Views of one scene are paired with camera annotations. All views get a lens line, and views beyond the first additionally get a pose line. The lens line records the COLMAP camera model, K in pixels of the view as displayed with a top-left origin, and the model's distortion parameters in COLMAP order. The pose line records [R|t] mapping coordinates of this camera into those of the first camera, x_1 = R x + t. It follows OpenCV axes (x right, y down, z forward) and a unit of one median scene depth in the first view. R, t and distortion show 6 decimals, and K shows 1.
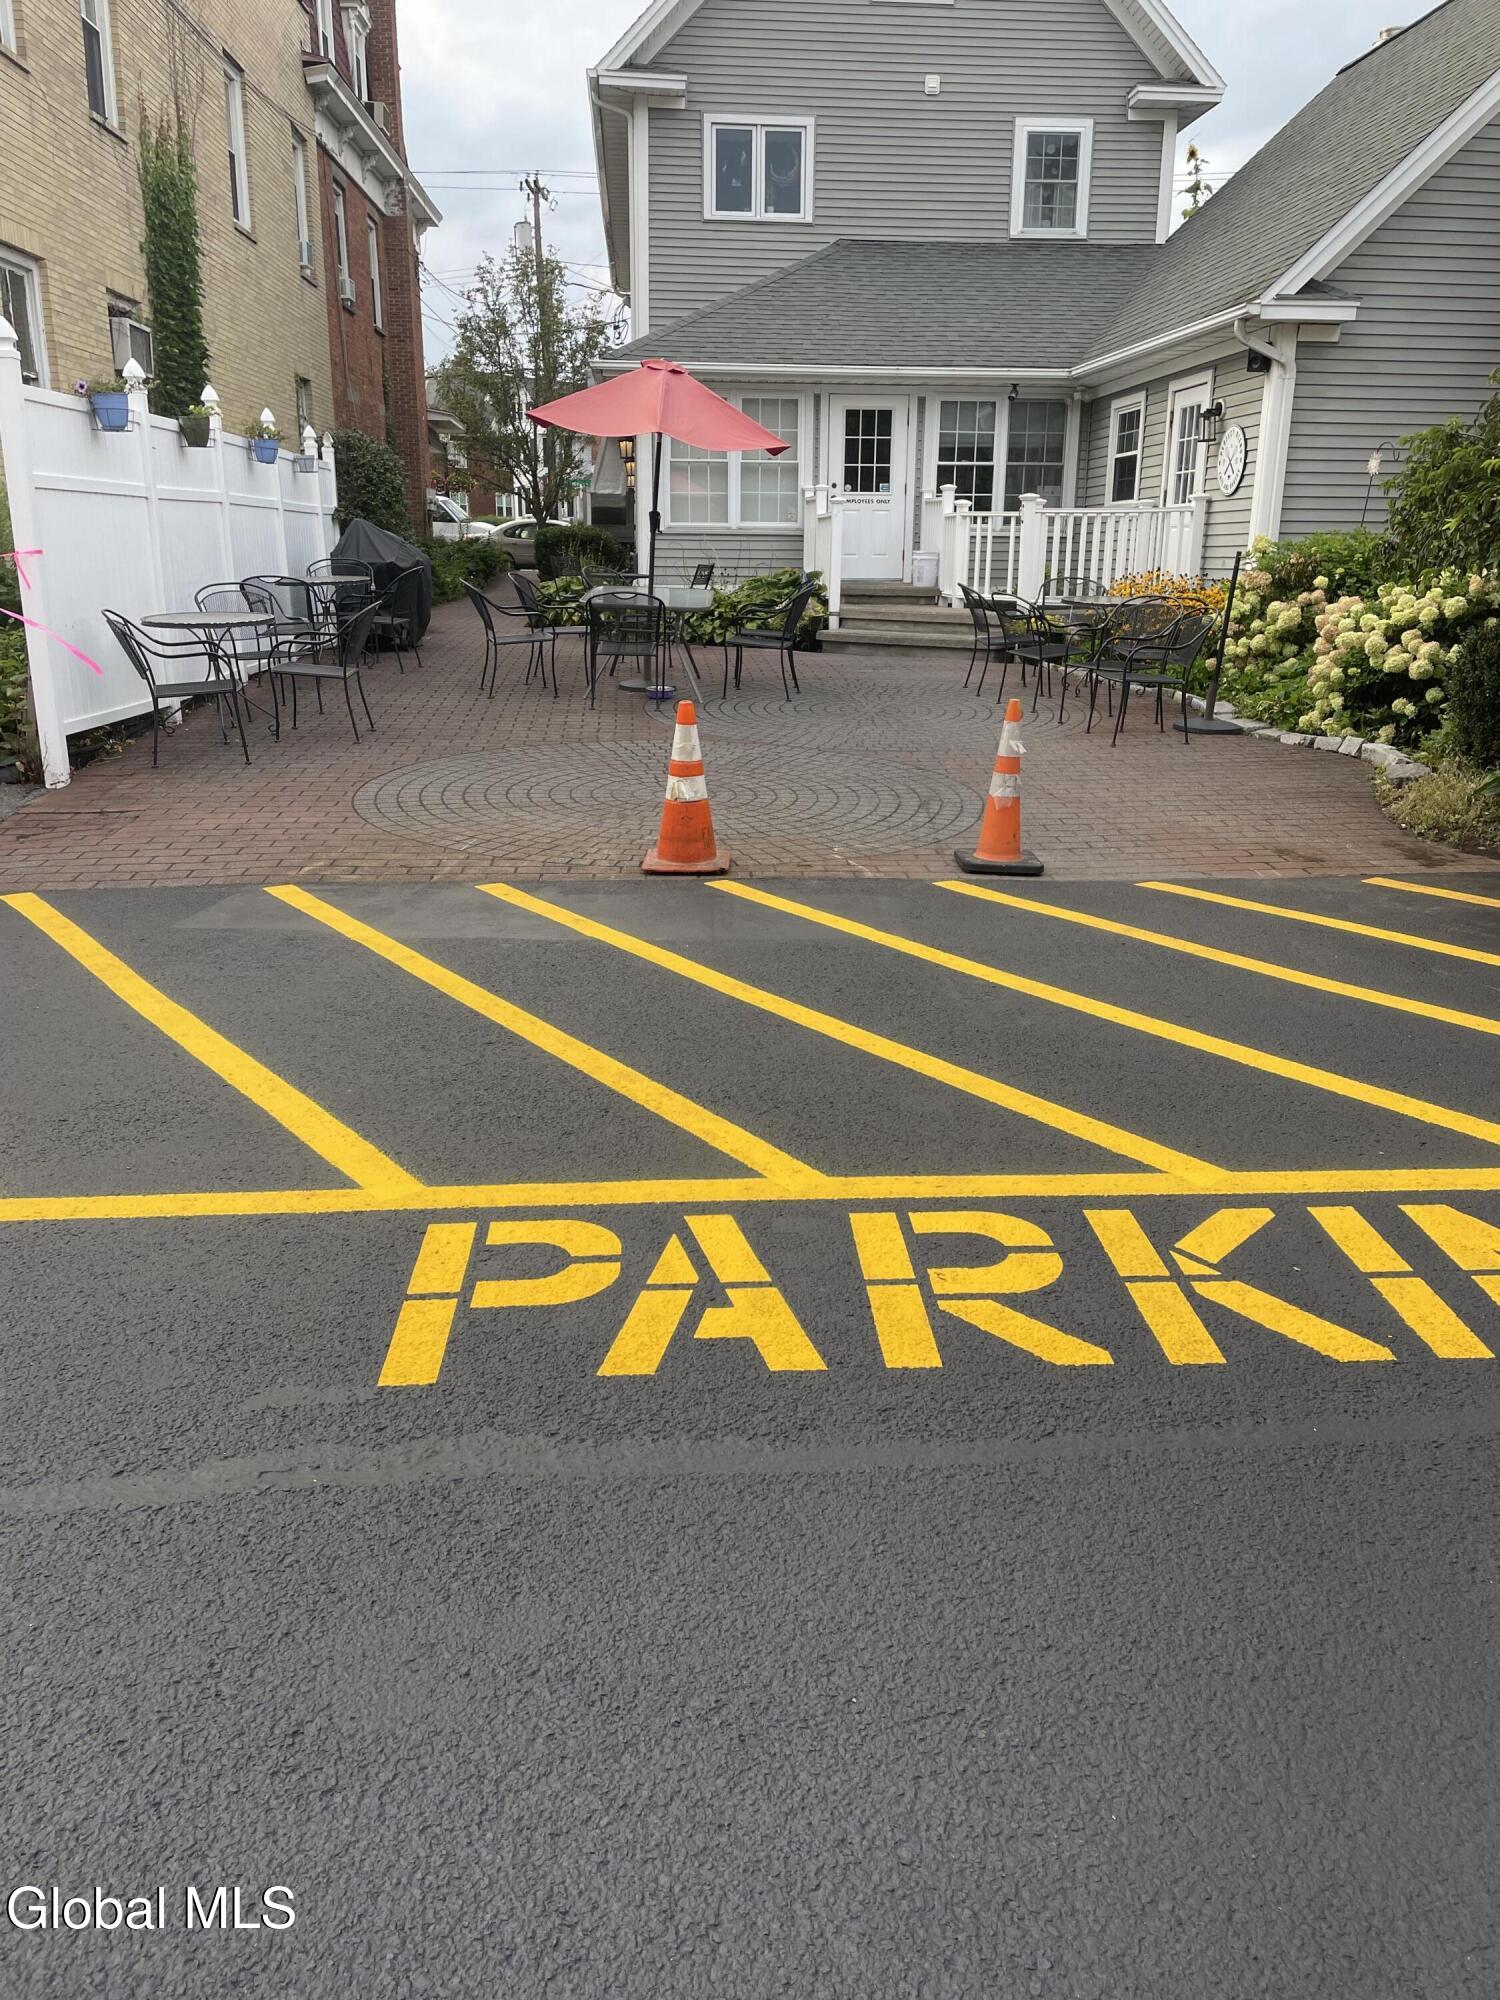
lens RADIAL K [[1517.6, 0, 747.4], [0, 1517.6, 1001.8], [0, 0, 1]] dist [0.046494, -0.051870]
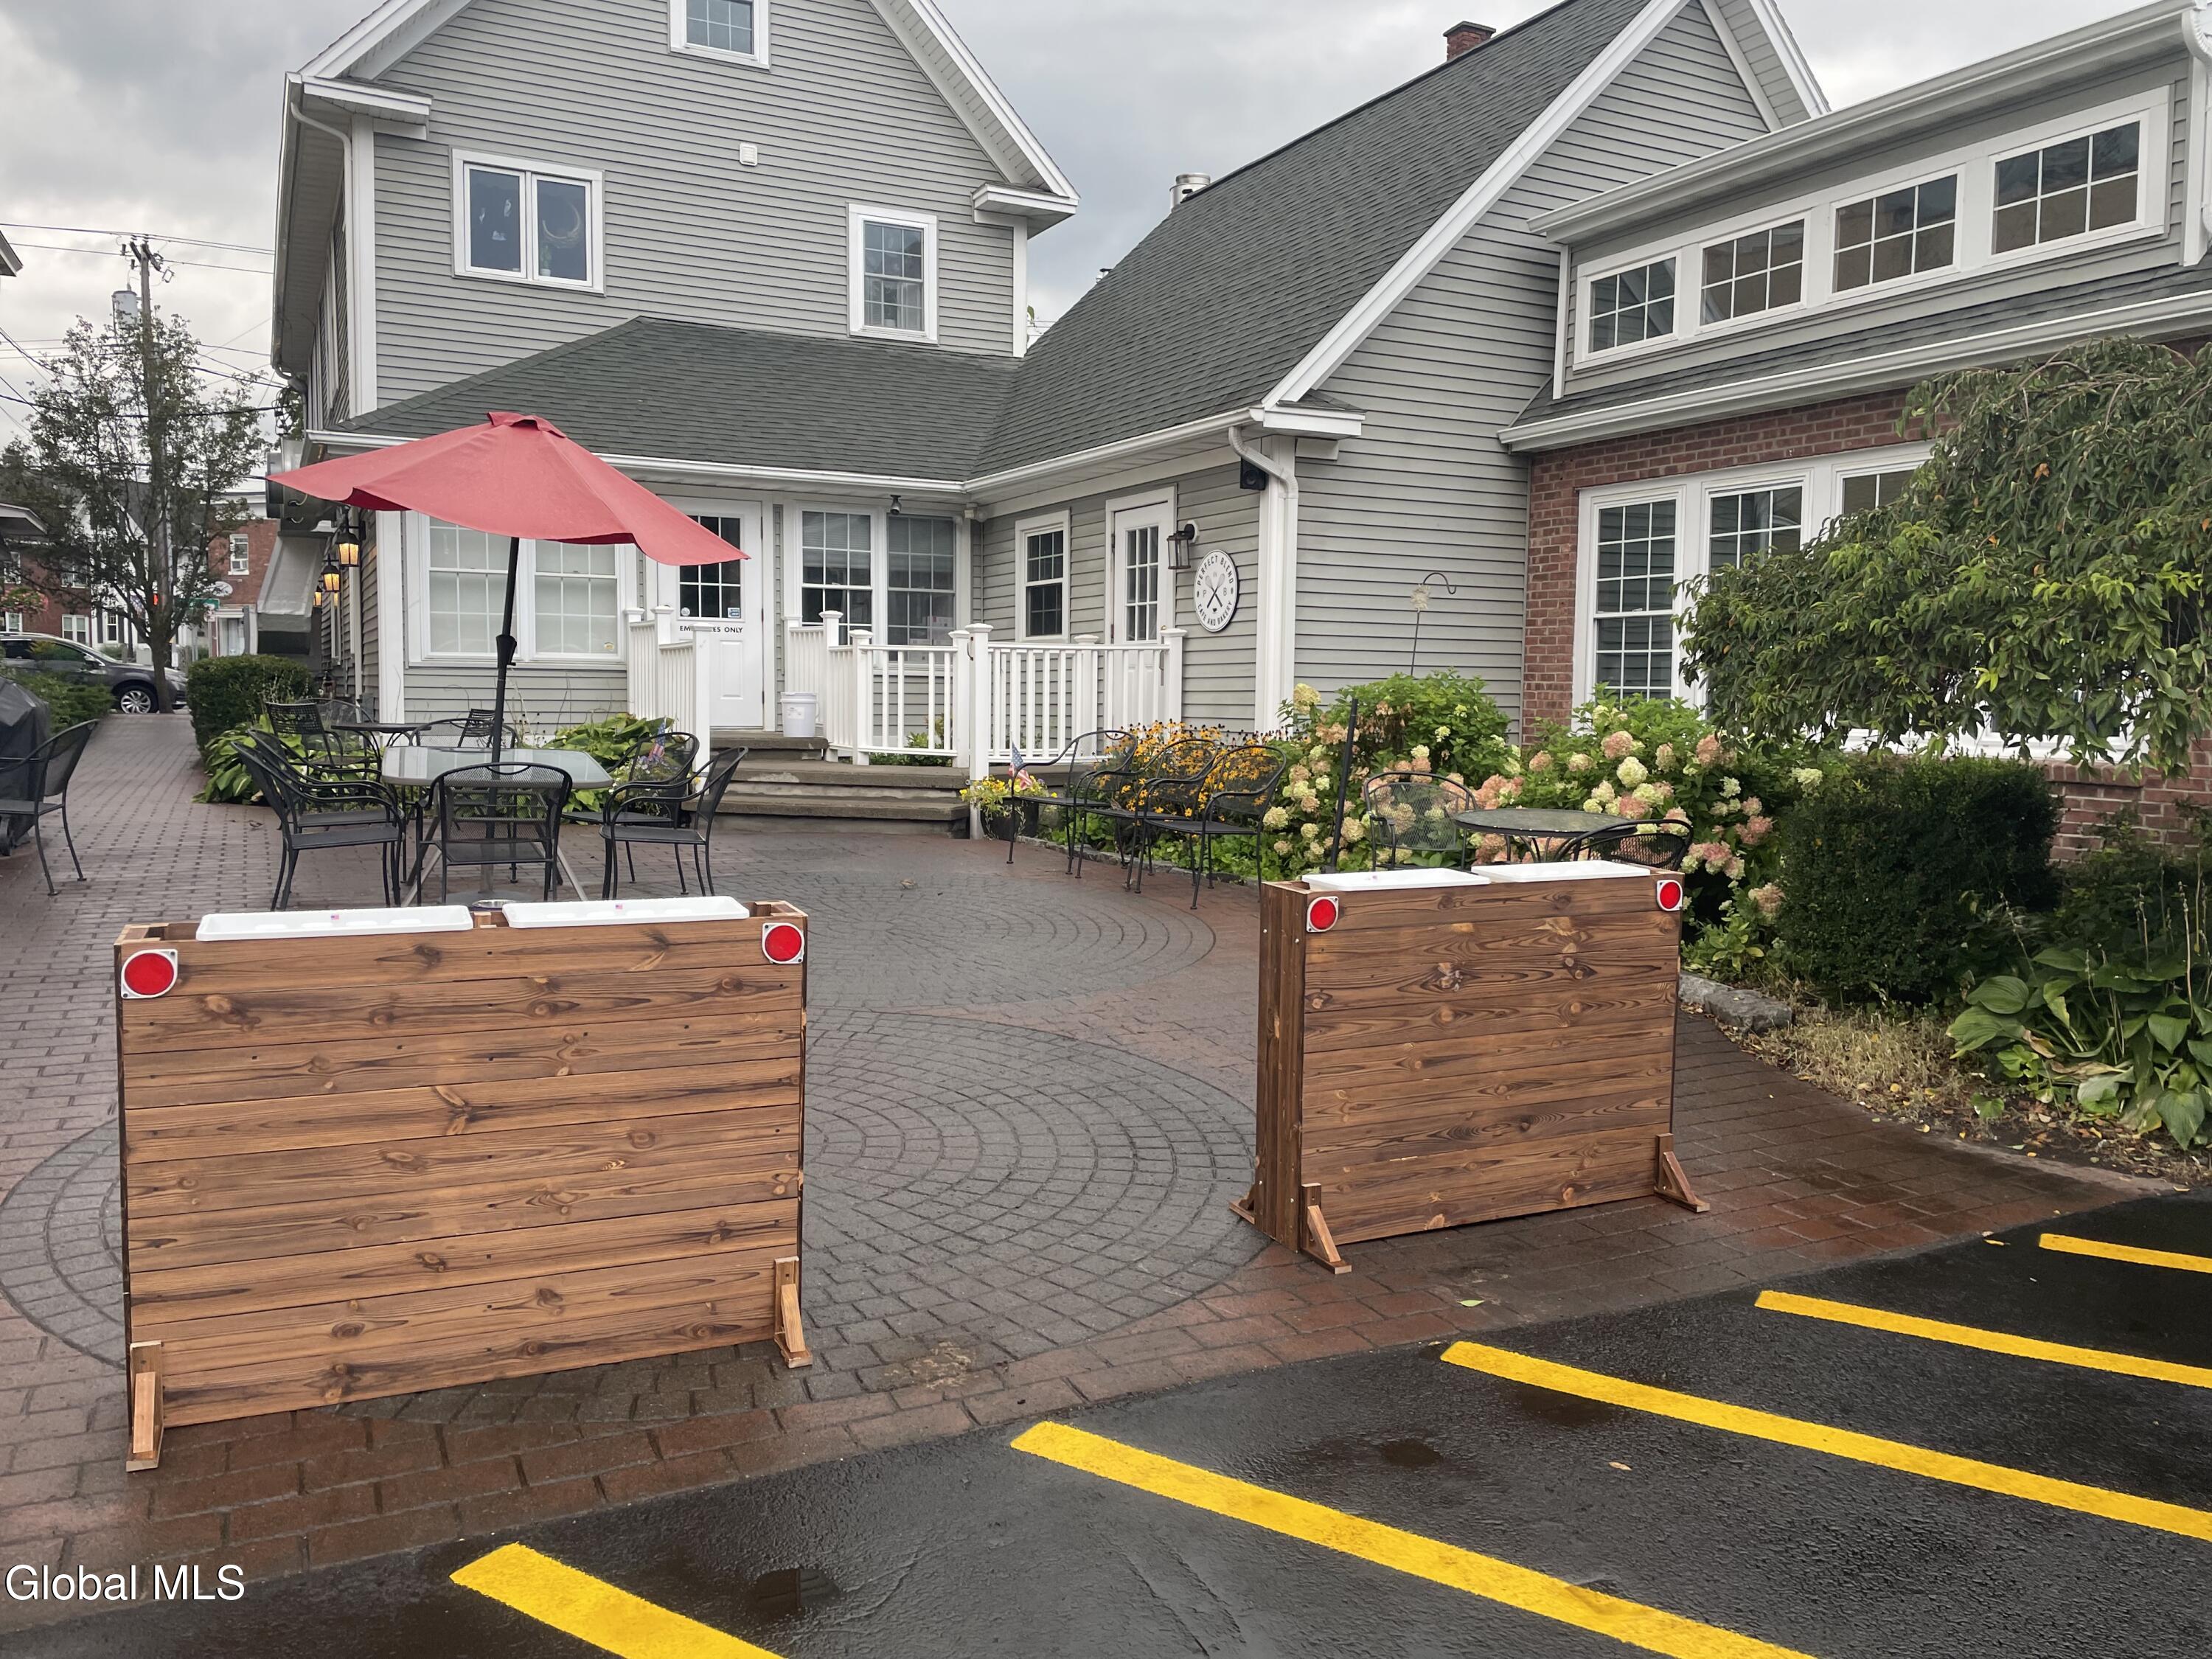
lens RADIAL K [[1678.4, 0, 1114.1], [0, 1678.4, 833.7], [0, 0, 1]] dist [0.046494, -0.051870]
pose [[0.920741, -0.026619, 0.389265, -0.067217], [0.104122, 0.978253, -0.179388, -0.055448], [-0.376024, 0.205701, 0.903489, 0.182538]]
